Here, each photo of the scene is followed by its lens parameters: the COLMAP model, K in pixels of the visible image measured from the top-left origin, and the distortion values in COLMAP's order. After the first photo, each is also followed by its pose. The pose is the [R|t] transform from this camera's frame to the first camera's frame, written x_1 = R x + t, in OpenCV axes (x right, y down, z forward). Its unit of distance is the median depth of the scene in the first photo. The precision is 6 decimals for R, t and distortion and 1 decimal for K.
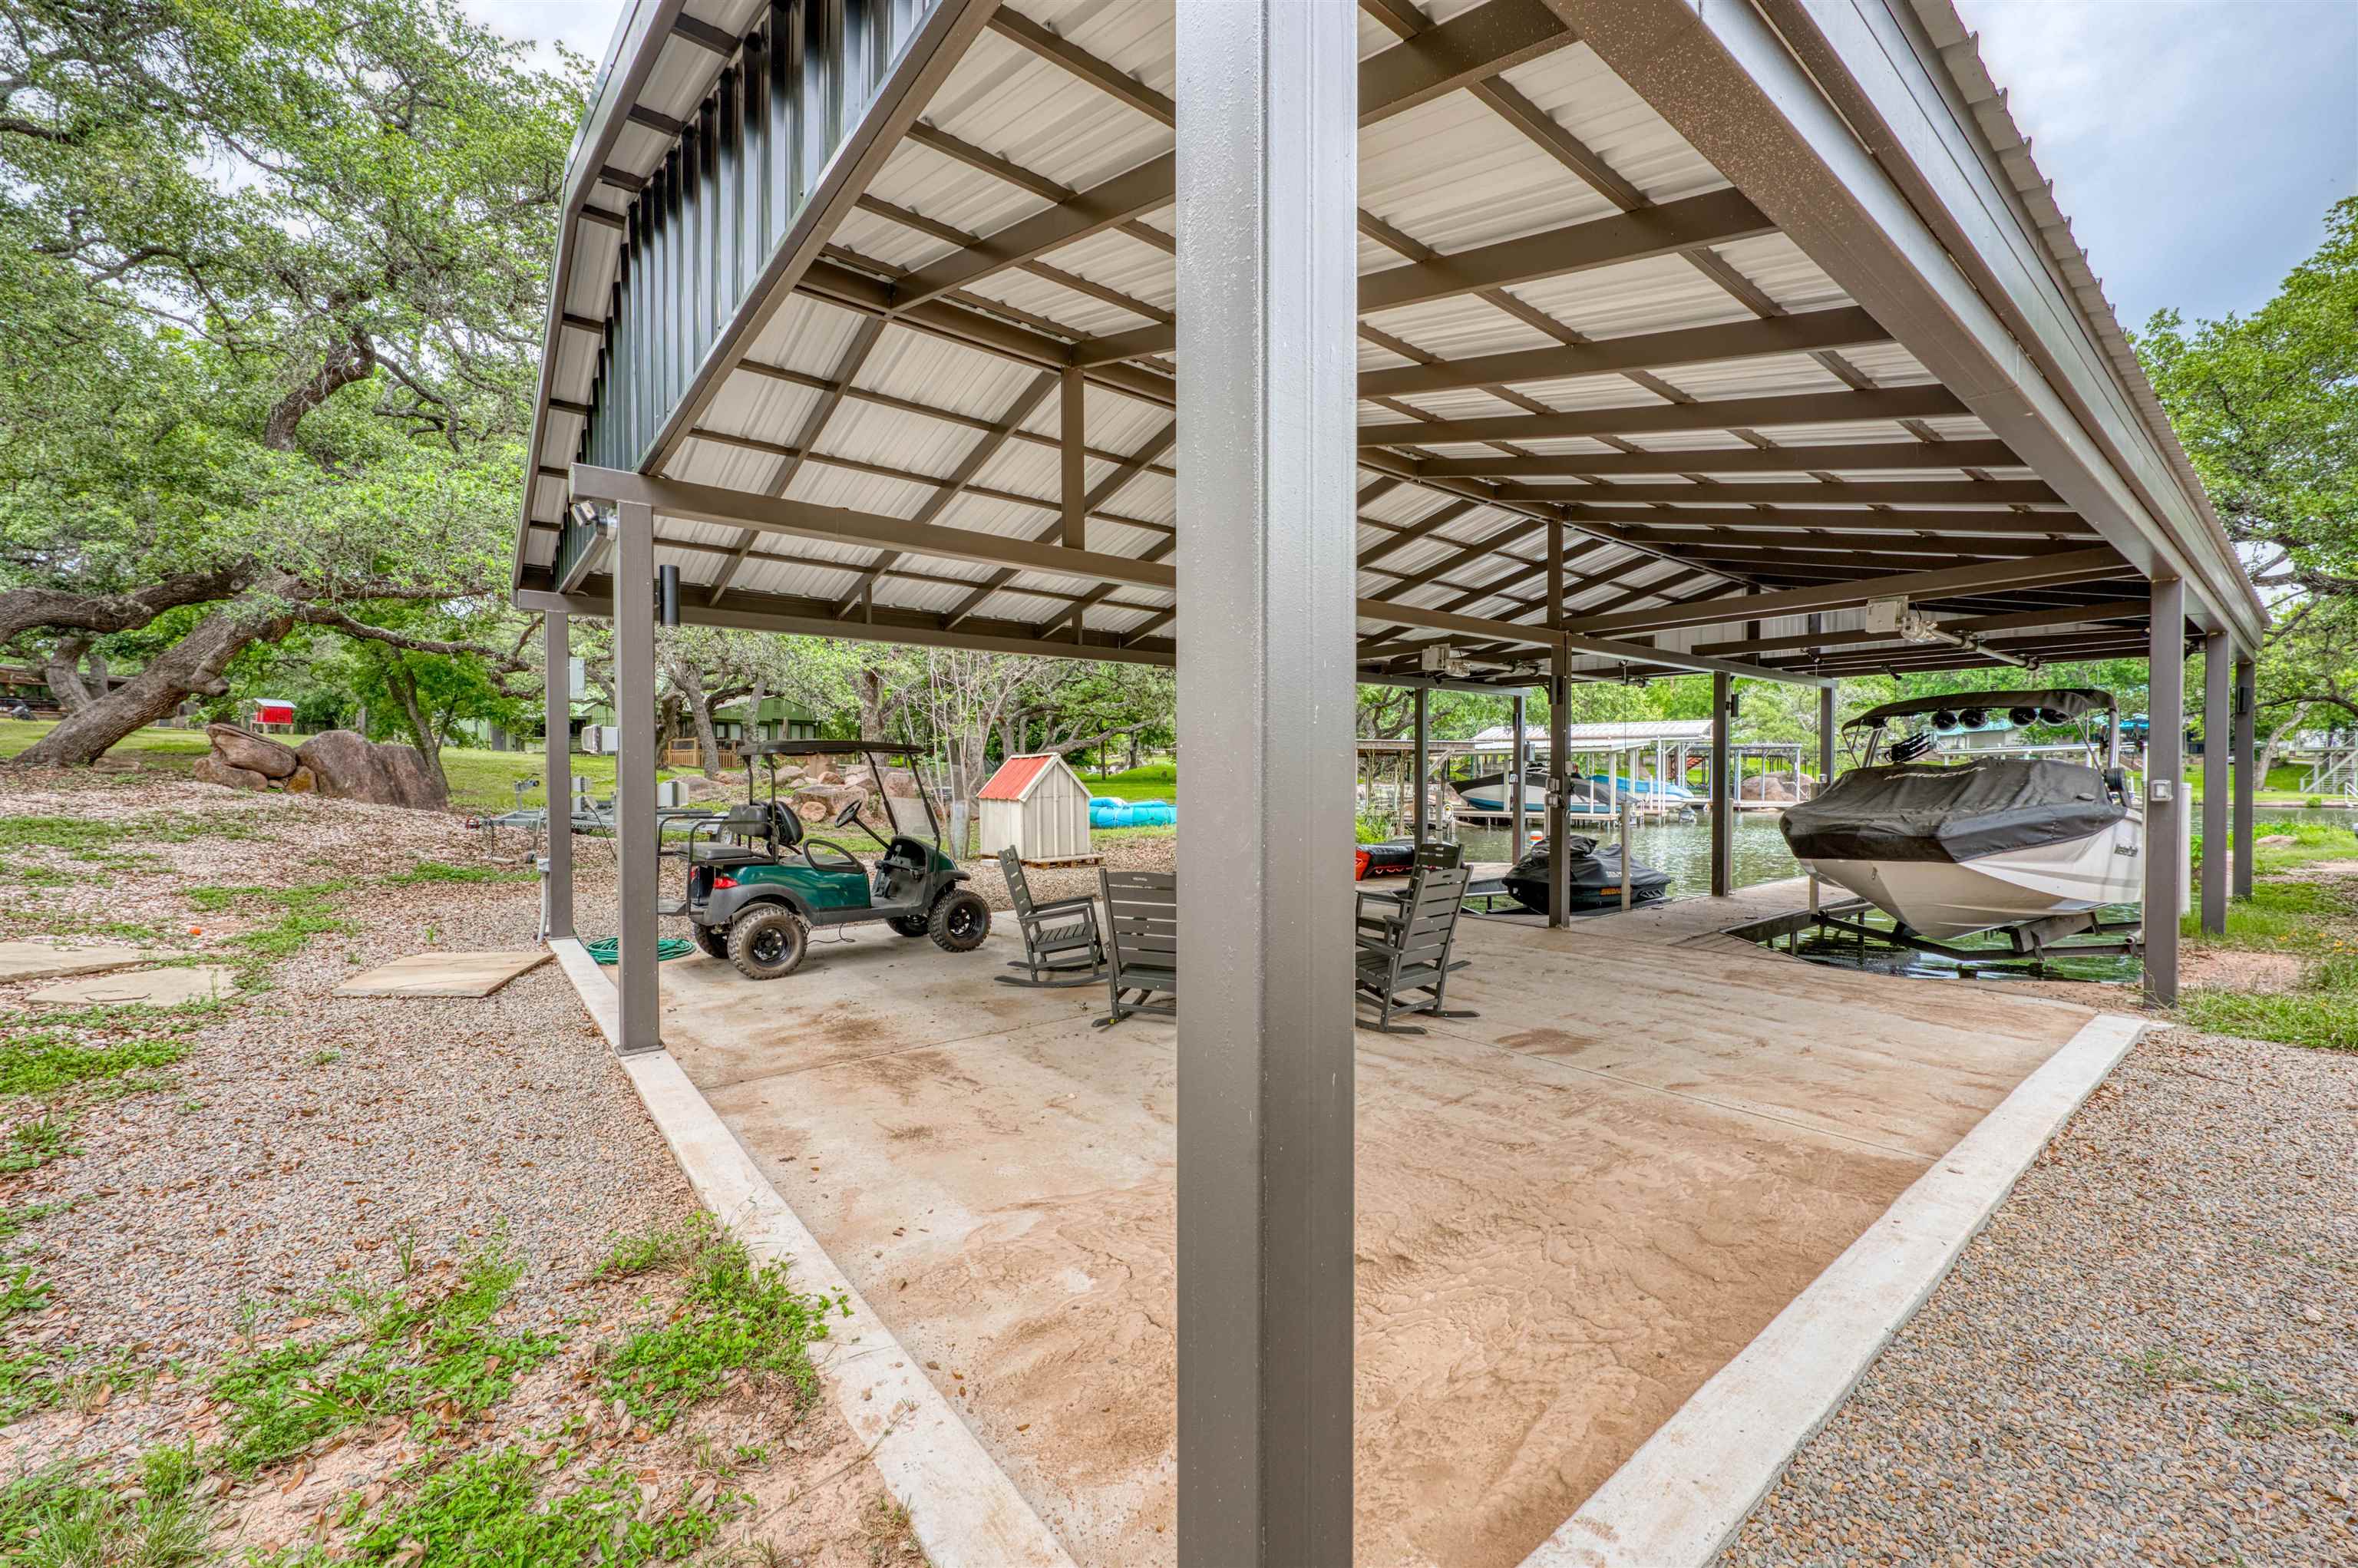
lens RADIAL K [[926.4, 0, 1166.5], [0, 926.4, 782.8], [0, 0, 1]] dist [-0.002503, 0.000807]
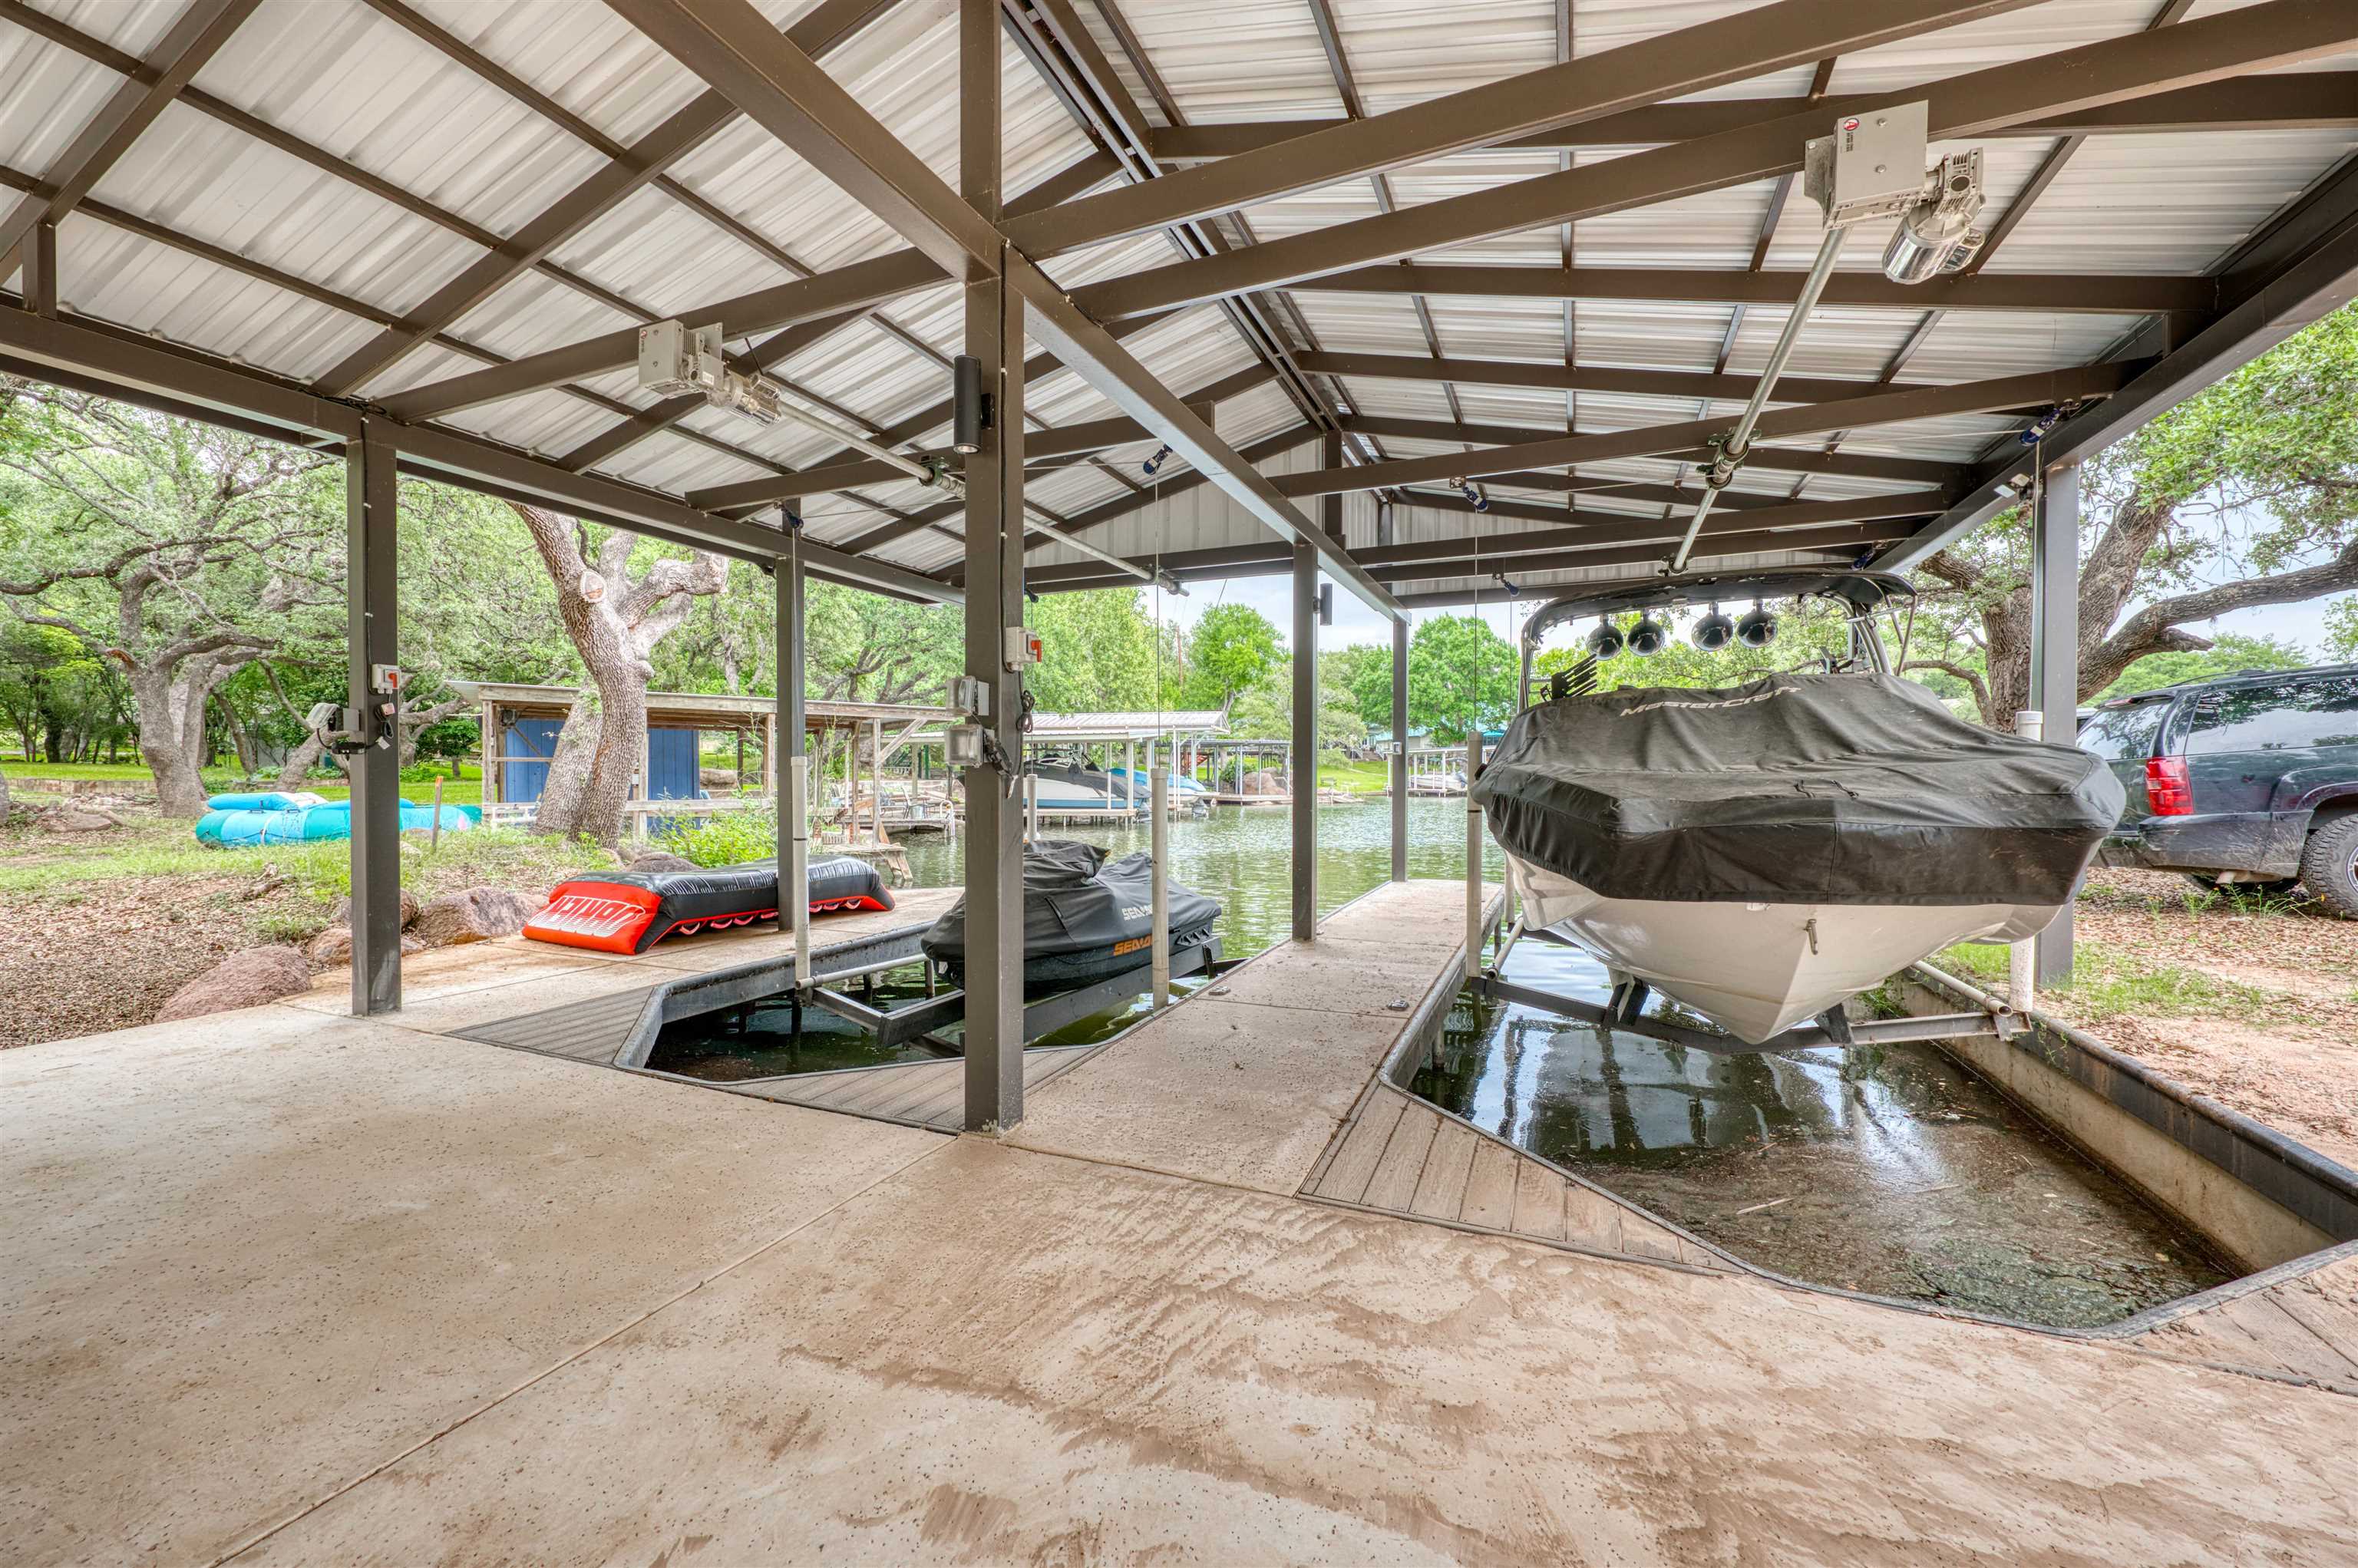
lens RADIAL K [[926.4, 0, 1176.7], [0, 926.4, 785.2], [0, 0, 1]] dist [-0.002503, 0.000807]
pose [[0.877535, -0.002215, 0.479508, 0.089484], [0.001857, 0.999998, 0.001220, 0.009385], [-0.479509, -0.000181, 0.877537, 0.187897]]
